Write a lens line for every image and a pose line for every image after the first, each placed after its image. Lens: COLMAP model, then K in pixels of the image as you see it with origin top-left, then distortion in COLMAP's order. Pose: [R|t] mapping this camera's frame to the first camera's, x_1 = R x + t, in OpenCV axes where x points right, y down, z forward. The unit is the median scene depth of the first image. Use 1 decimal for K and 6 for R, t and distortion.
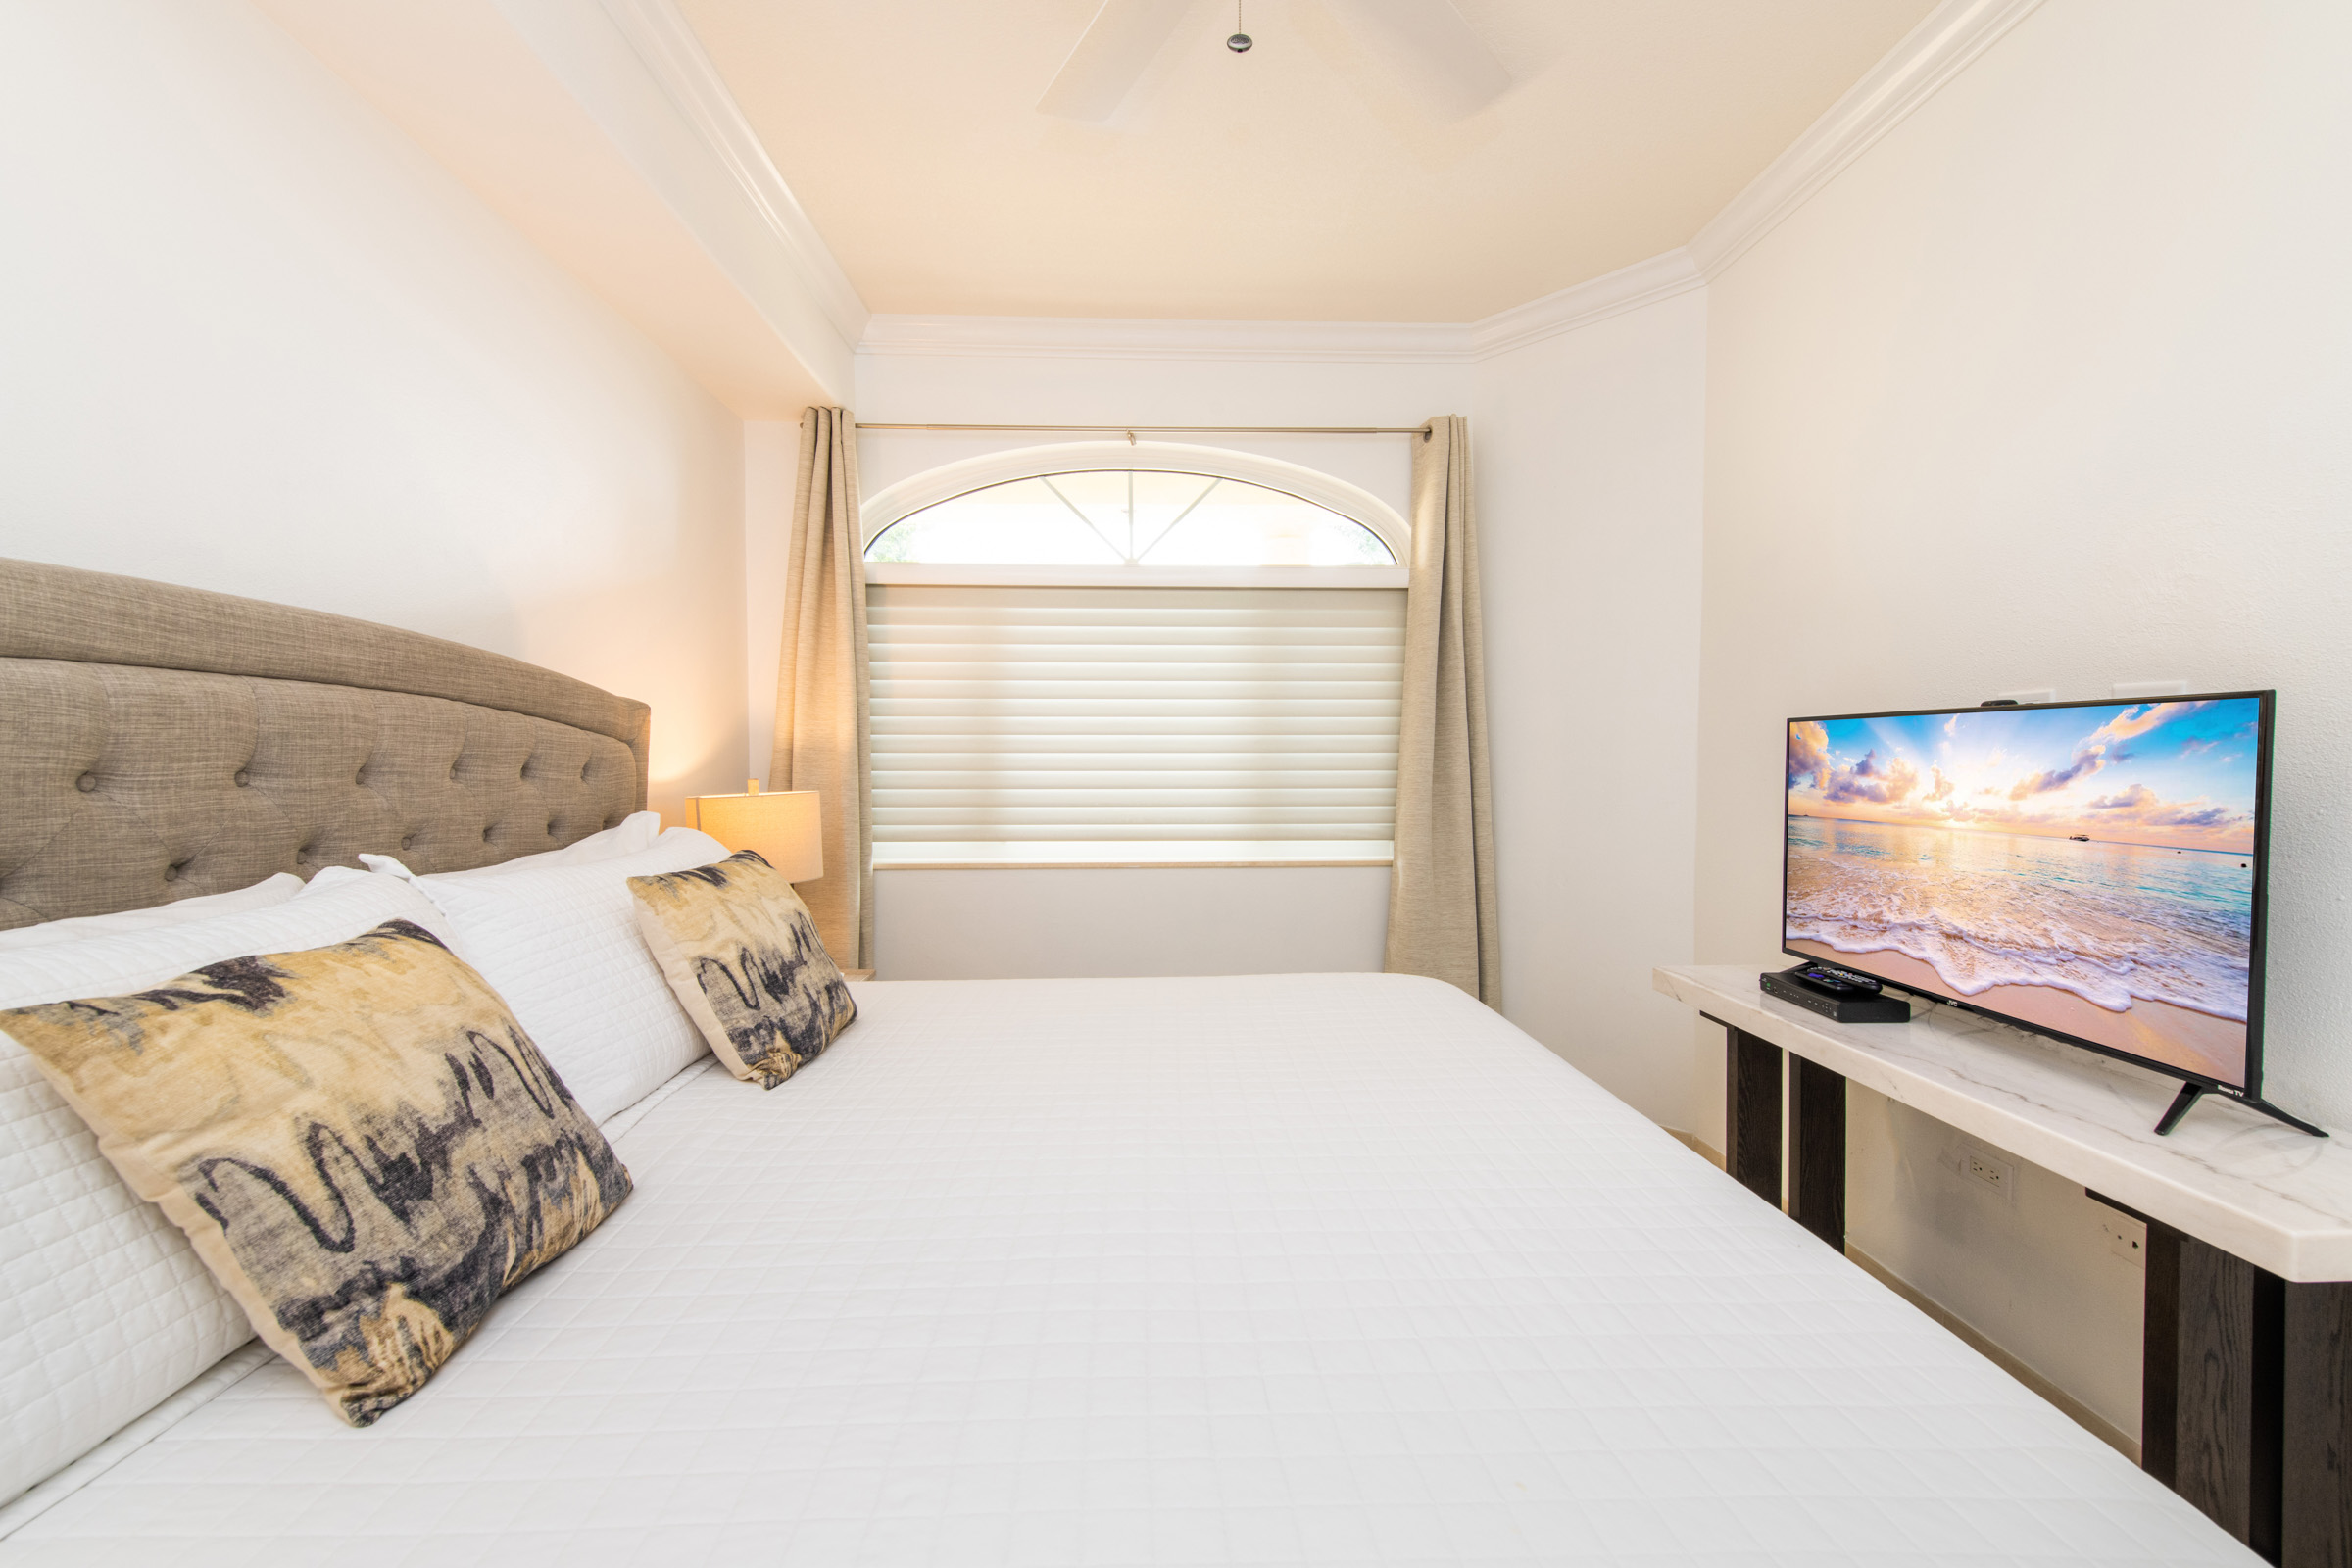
lens RADIAL K [[949.8, 0, 1176.0], [0, 949.8, 784.0], [0, 0, 1]] dist [0.007711, -0.000867]
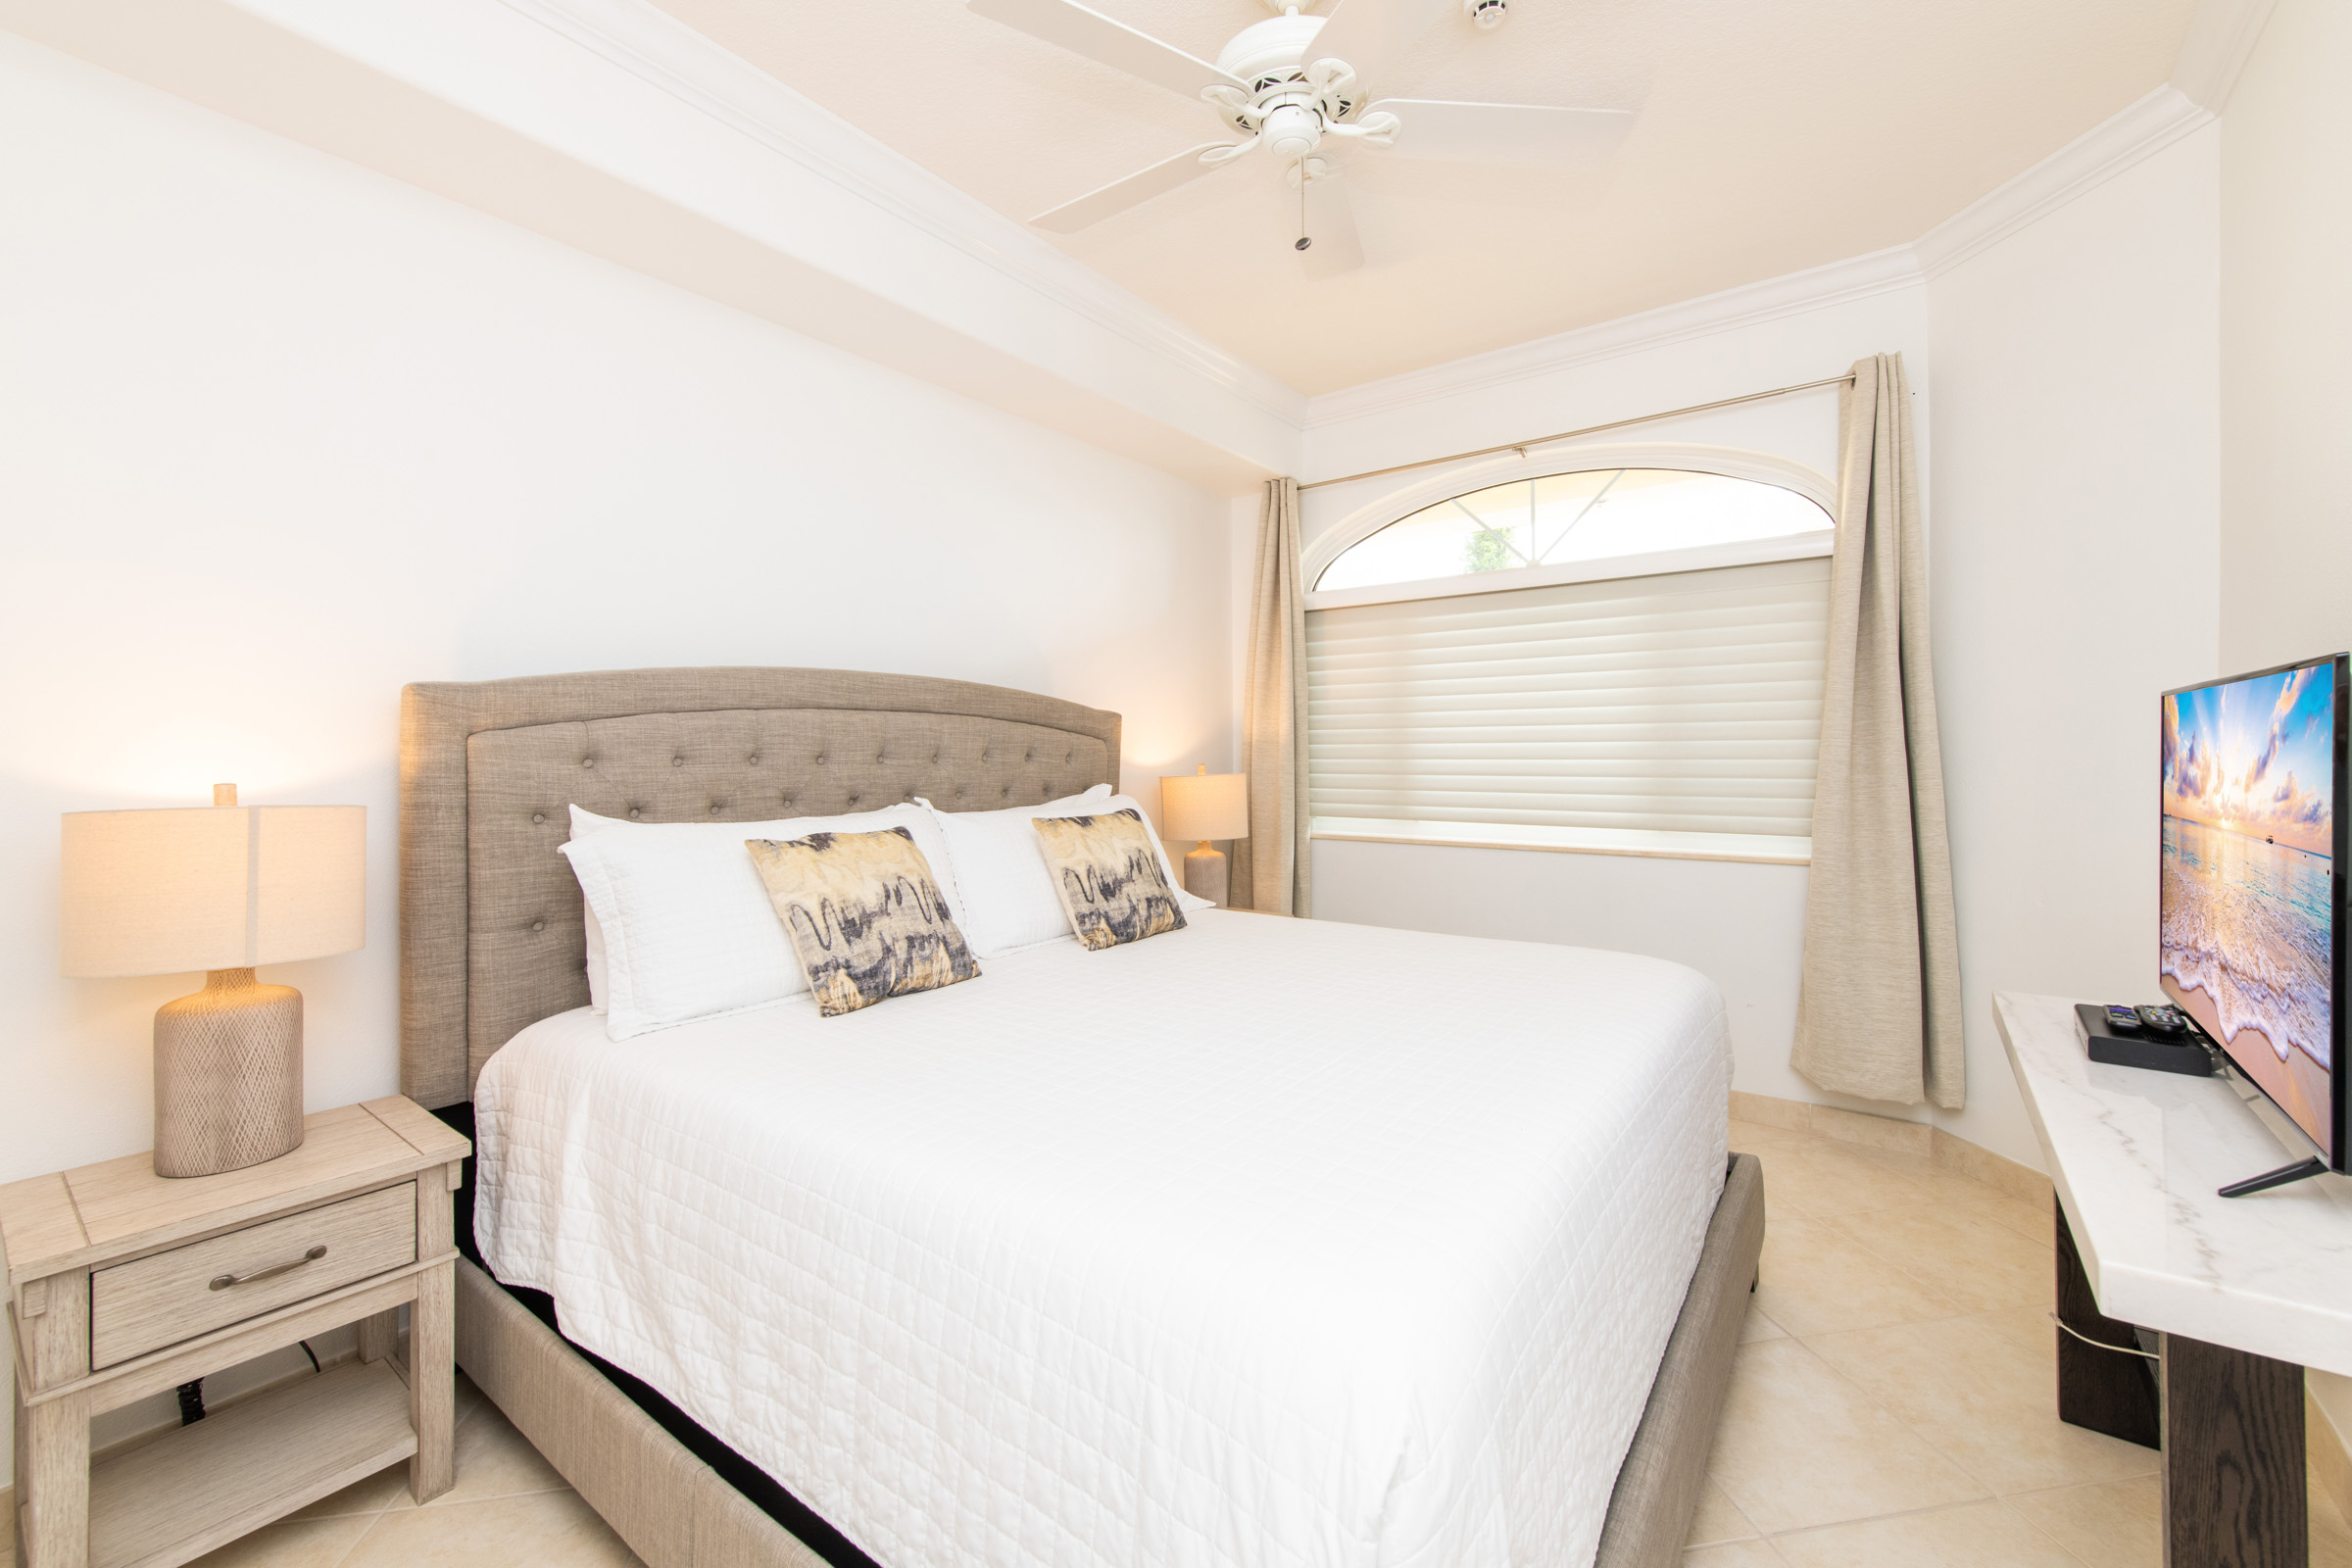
lens RADIAL K [[948.6, 0, 1179.9], [0, 948.6, 754.7], [0, 0, 1]] dist [0.012147, -0.000504]
pose [[0.779561, -0.001958, -0.626323, 0.776406], [-0.012002, 0.999765, -0.018064, 0.011918], [0.626211, 0.021599, 0.779354, -0.197122]]
